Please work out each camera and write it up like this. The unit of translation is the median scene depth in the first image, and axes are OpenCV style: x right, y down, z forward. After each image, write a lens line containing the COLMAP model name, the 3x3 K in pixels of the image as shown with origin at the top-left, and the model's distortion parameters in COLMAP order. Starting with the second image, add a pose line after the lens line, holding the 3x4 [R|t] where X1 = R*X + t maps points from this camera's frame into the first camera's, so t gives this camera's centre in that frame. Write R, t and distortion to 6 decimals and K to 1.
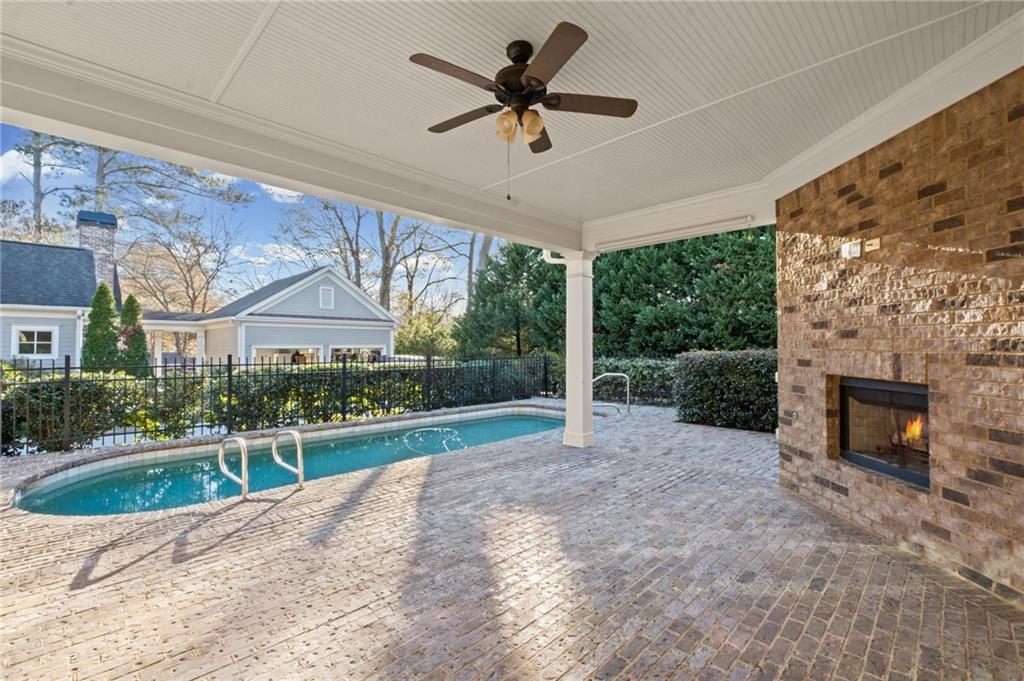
lens RADIAL K [[447.4, 0, 508.0], [0, 447.4, 340.2], [0, 0, 1]] dist [-0.003024, -0.001750]
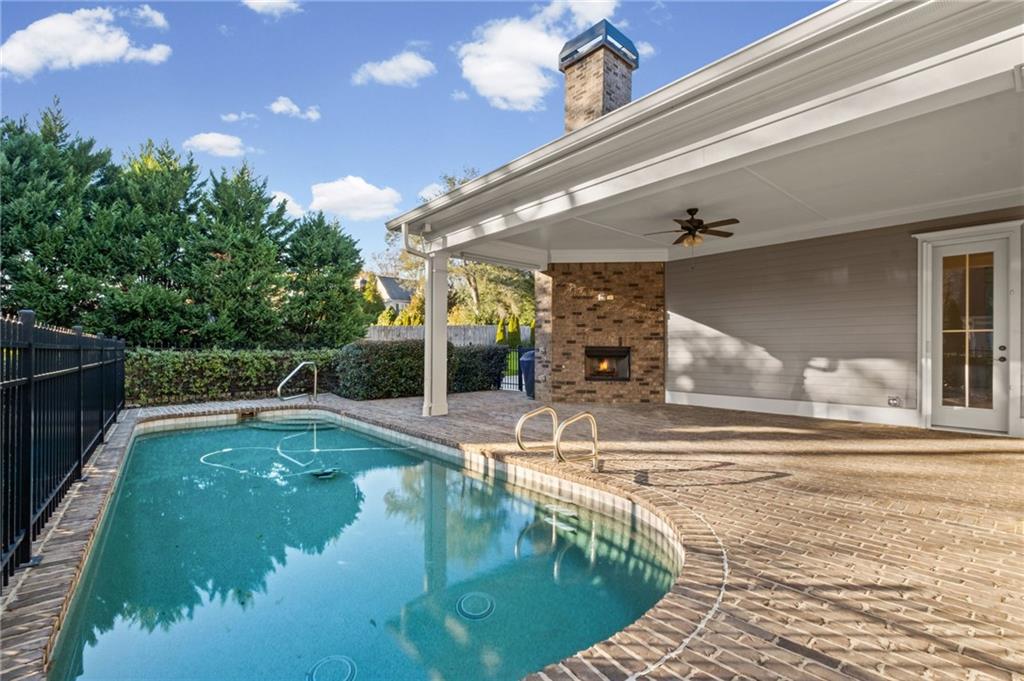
lens RADIAL K [[447.4, 0, 507.7], [0, 447.4, 346.3], [0, 0, 1]] dist [-0.003024, -0.001750]
pose [[0.089200, 0.007001, 0.995989, -2.056354], [-0.015041, 0.999871, -0.005681, 0.116117], [-0.995900, -0.014474, 0.089294, 1.437019]]
